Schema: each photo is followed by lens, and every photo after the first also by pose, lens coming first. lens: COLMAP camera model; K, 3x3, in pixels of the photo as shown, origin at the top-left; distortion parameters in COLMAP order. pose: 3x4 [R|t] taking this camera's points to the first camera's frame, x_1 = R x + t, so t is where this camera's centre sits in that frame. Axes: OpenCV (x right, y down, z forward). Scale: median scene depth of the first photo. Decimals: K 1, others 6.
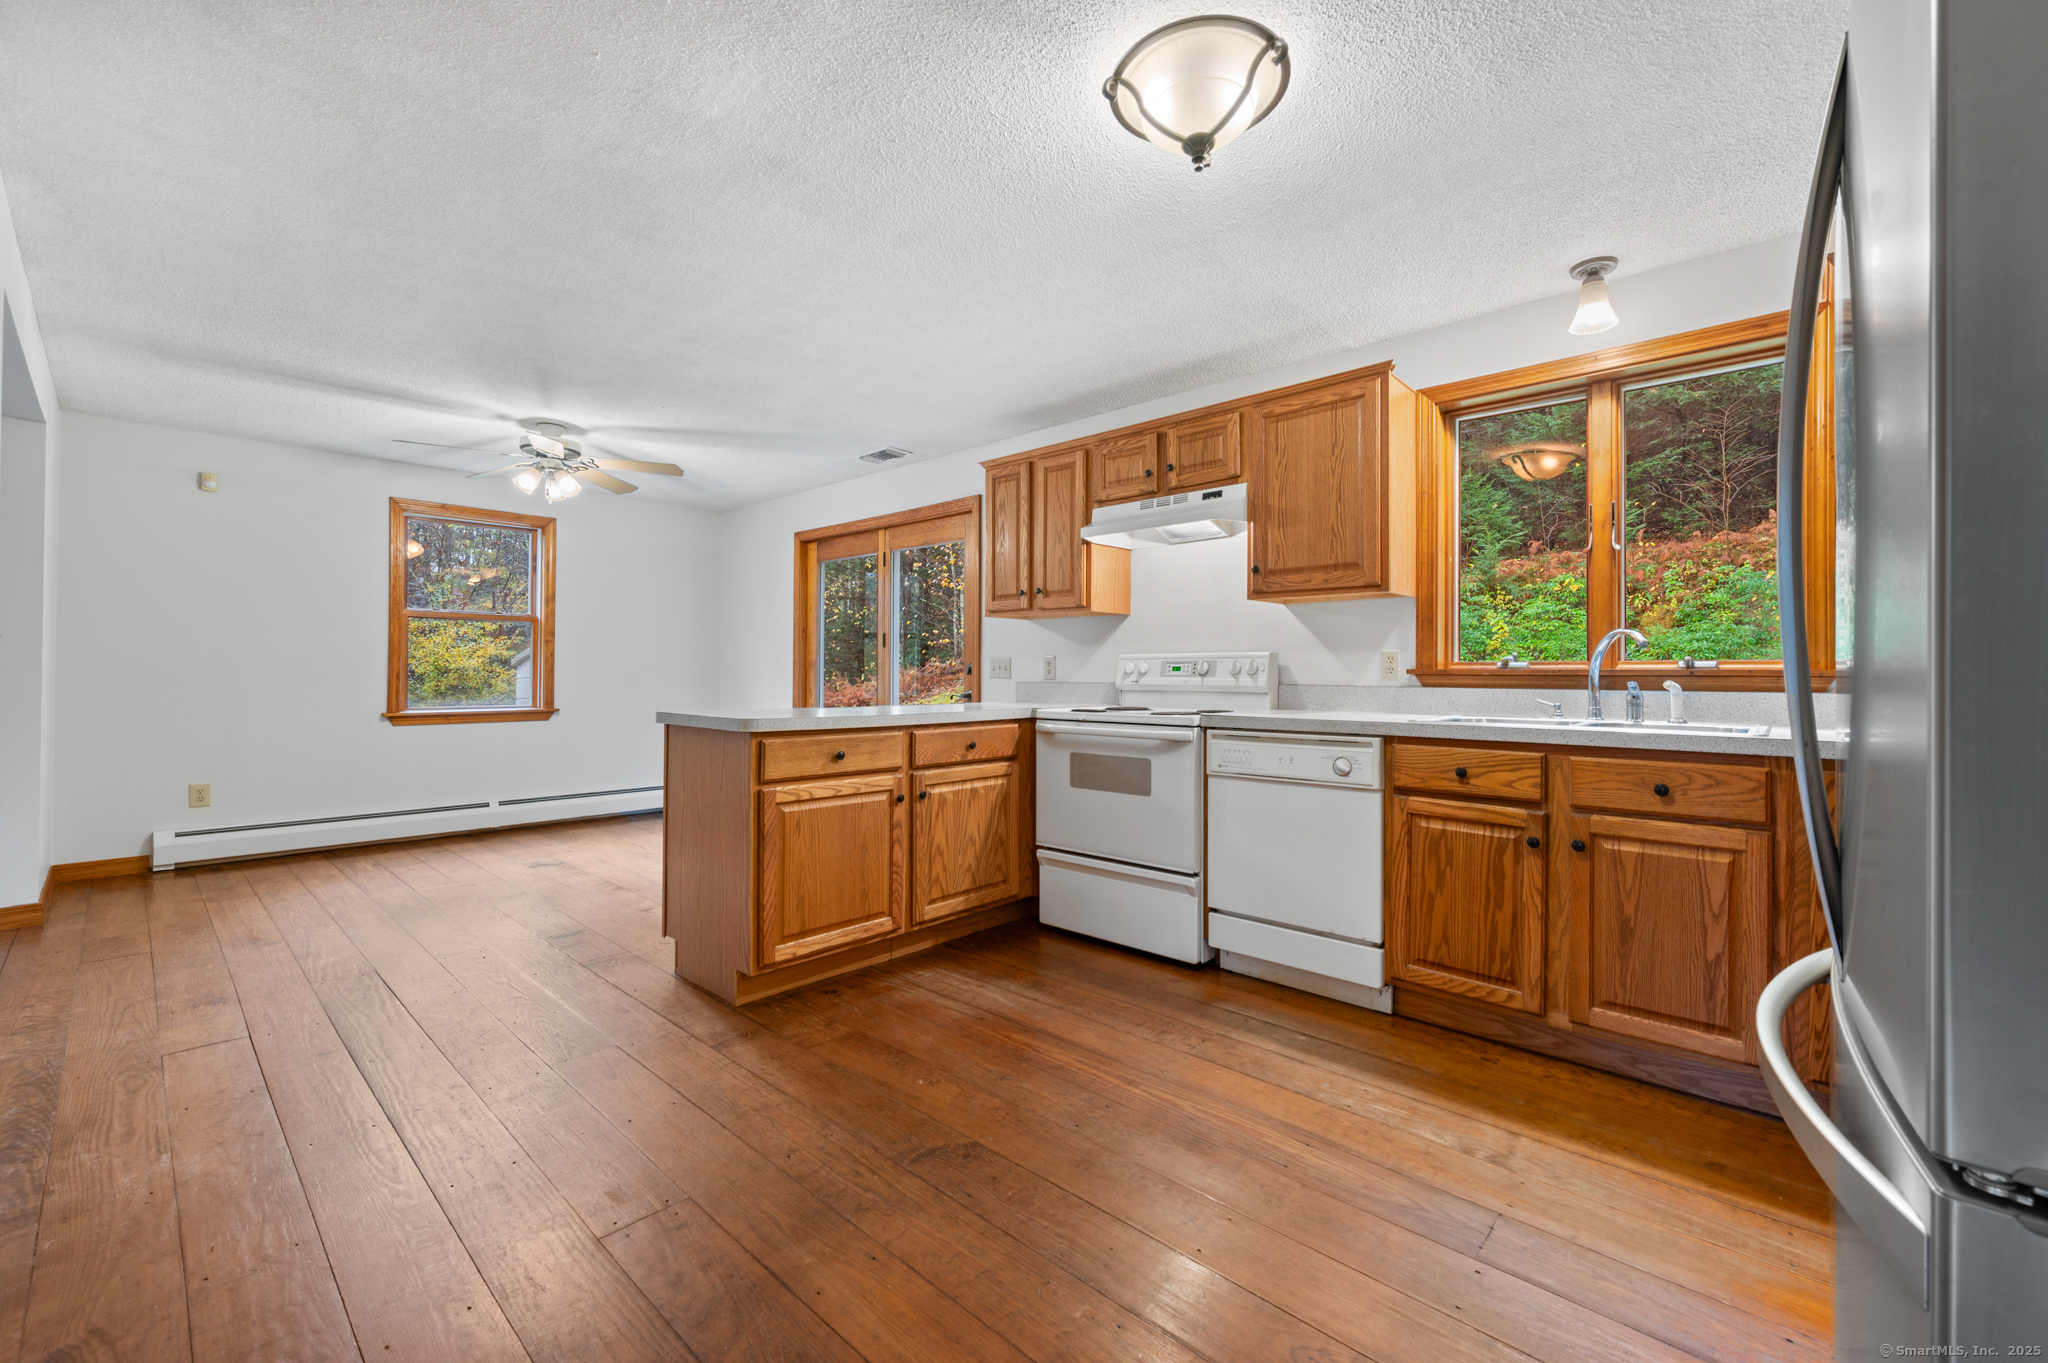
lens RADIAL K [[821.3, 0, 1036.1], [0, 821.3, 673.3], [0, 0, 1]] dist [0.001502, 0.000675]
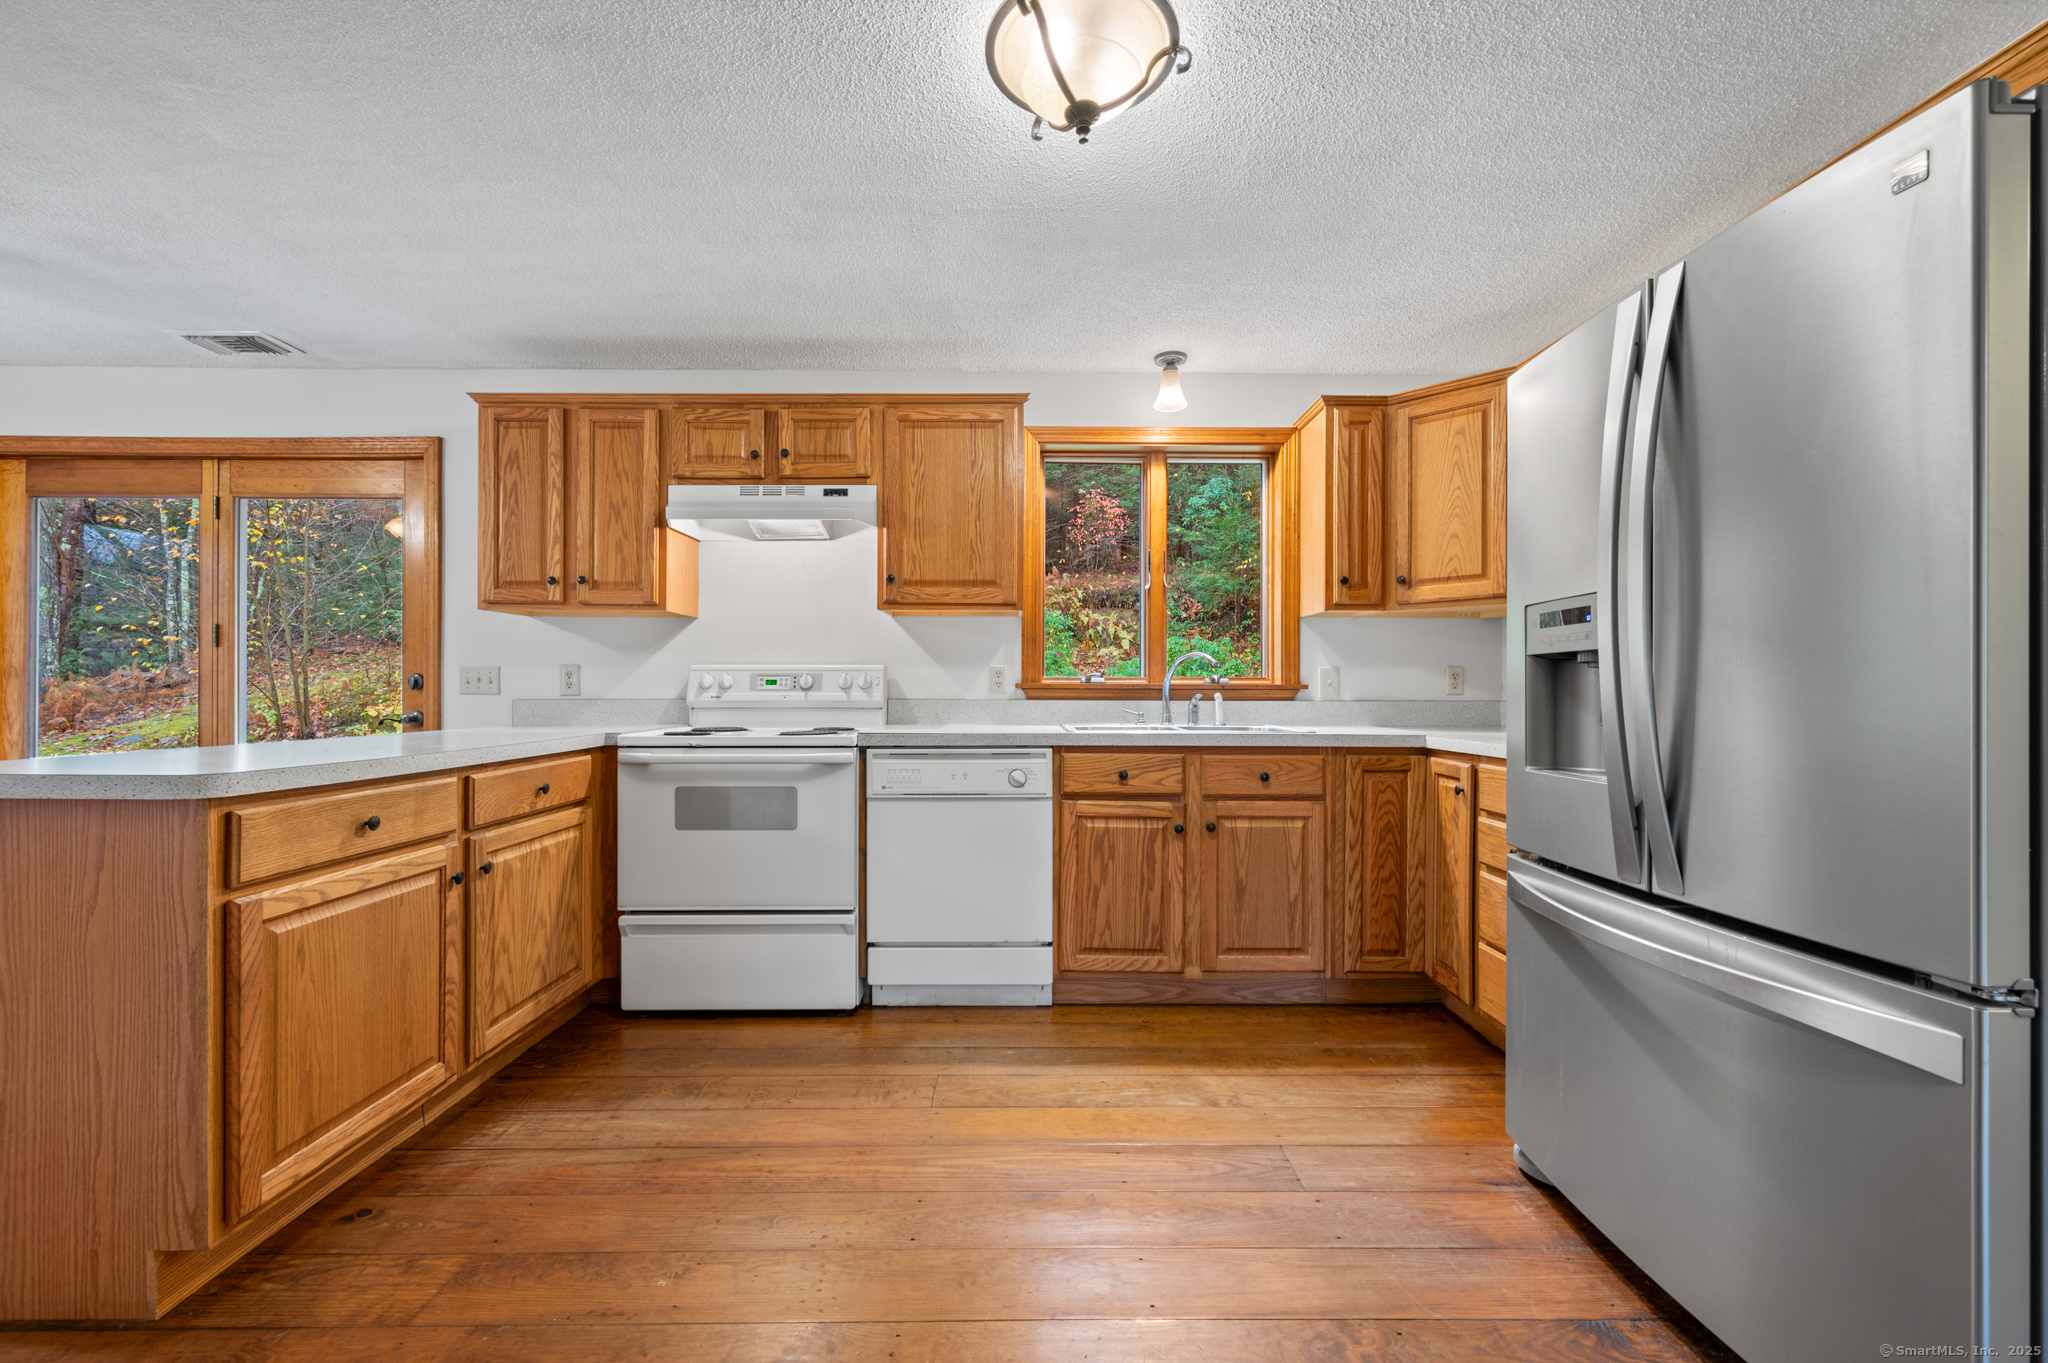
lens RADIAL K [[821.3, 0, 1025.7], [0, 821.3, 686.7], [0, 0, 1]] dist [0.001502, 0.000675]
pose [[0.737590, -0.001206, 0.675248, -0.275457], [0.000839, 0.999999, 0.000869, -0.001556], [-0.675248, -0.000074, 0.737591, 0.205613]]
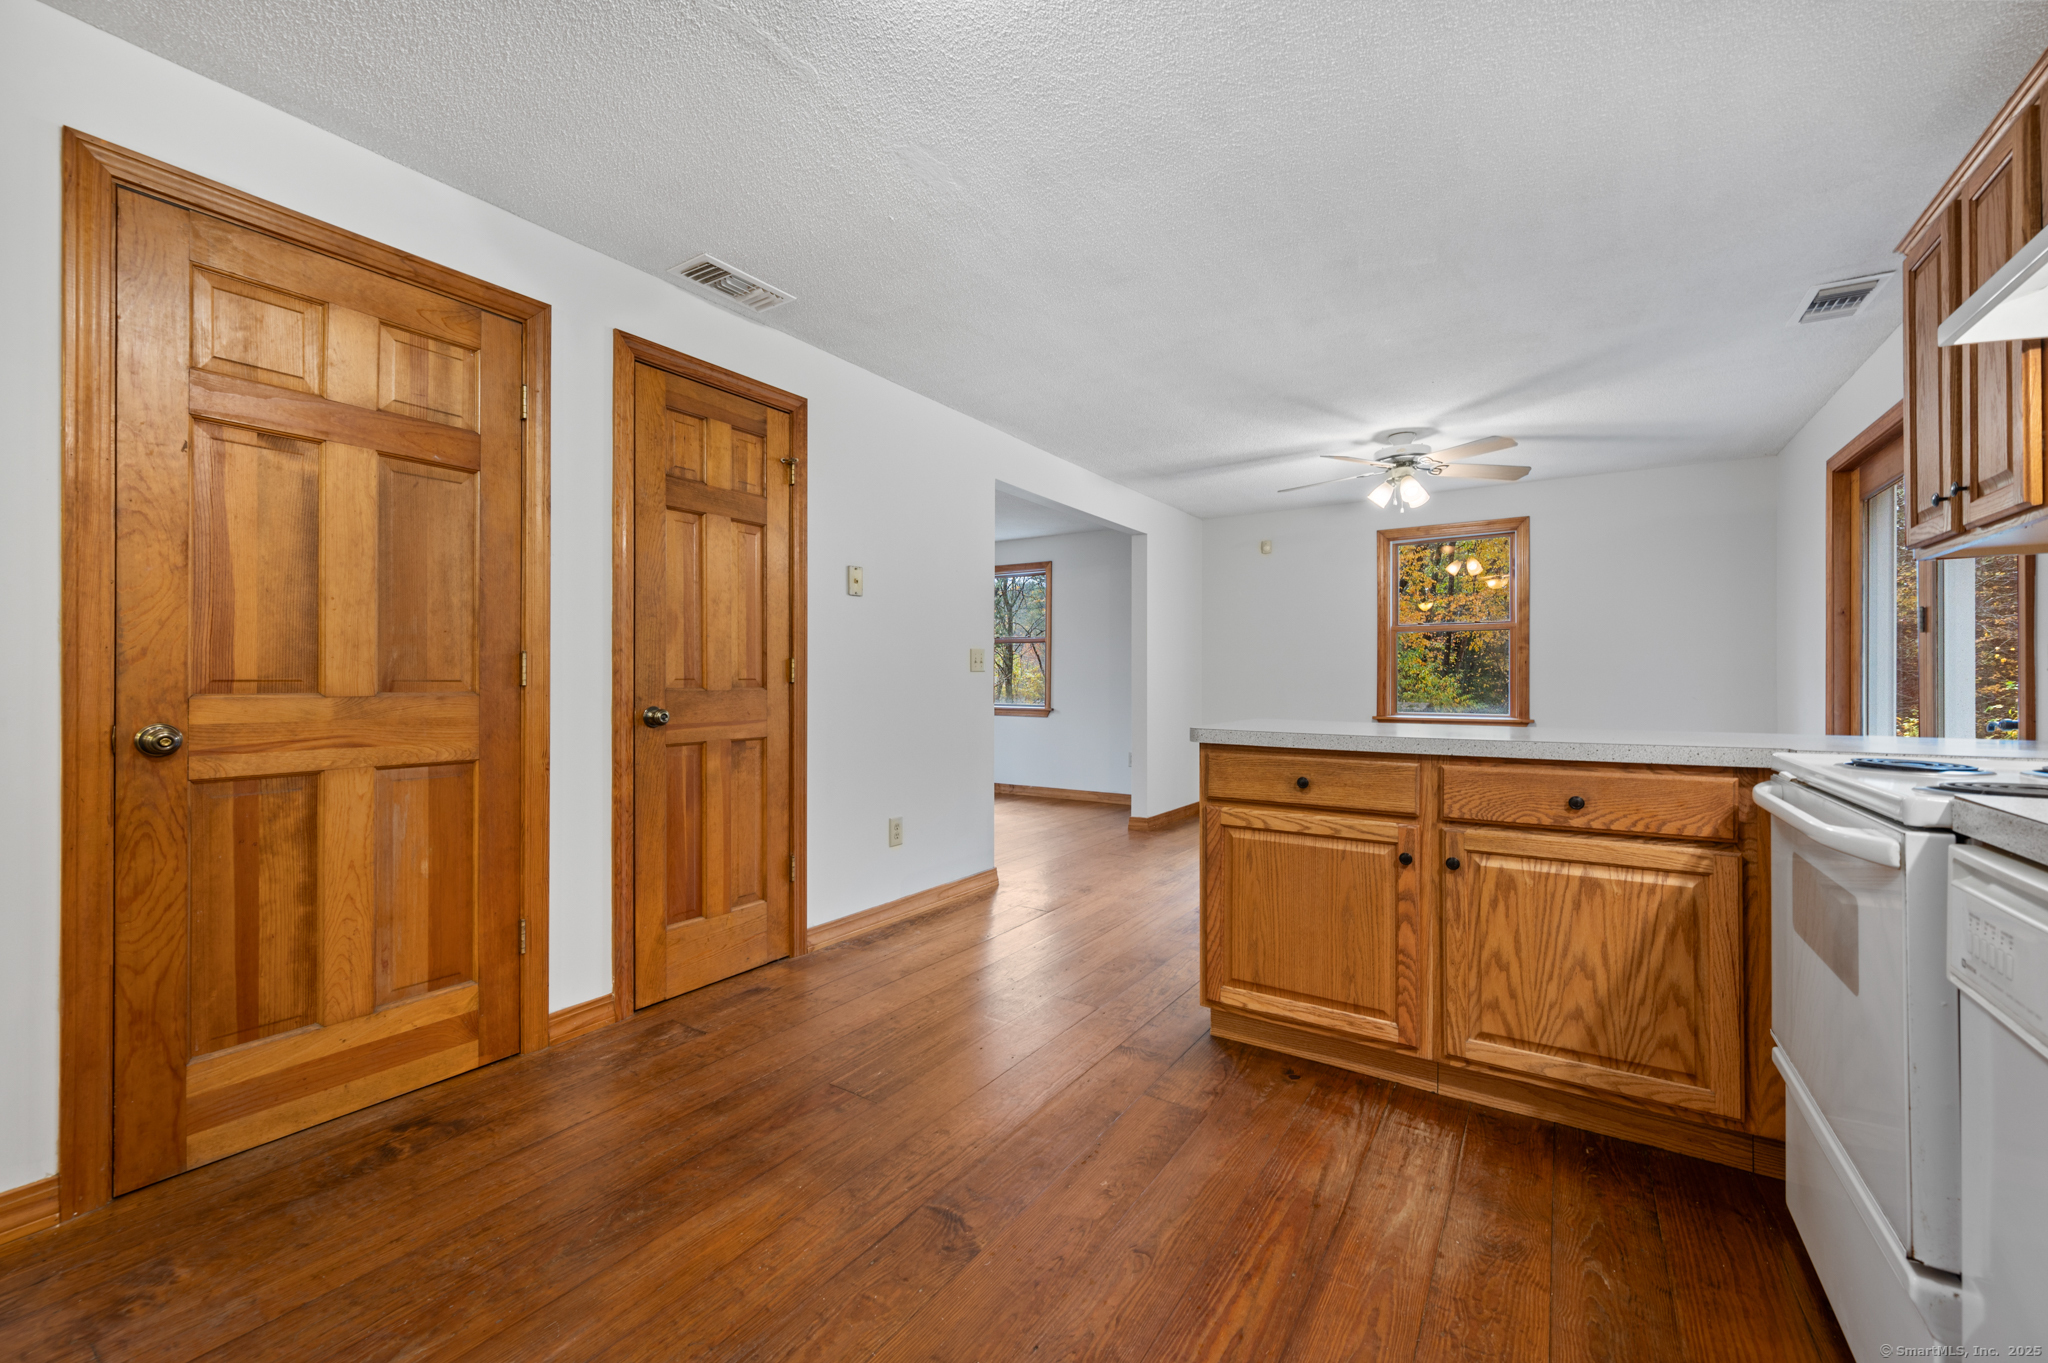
lens RADIAL K [[821.3, 0, 1039.7], [0, 821.3, 678.1], [0, 0, 1]] dist [0.001502, 0.000675]
pose [[0.157349, -0.008372, -0.987508, 0.473337], [0.001701, 0.999965, -0.008207, 0.005140], [0.987542, -0.000388, 0.157357, 0.586687]]
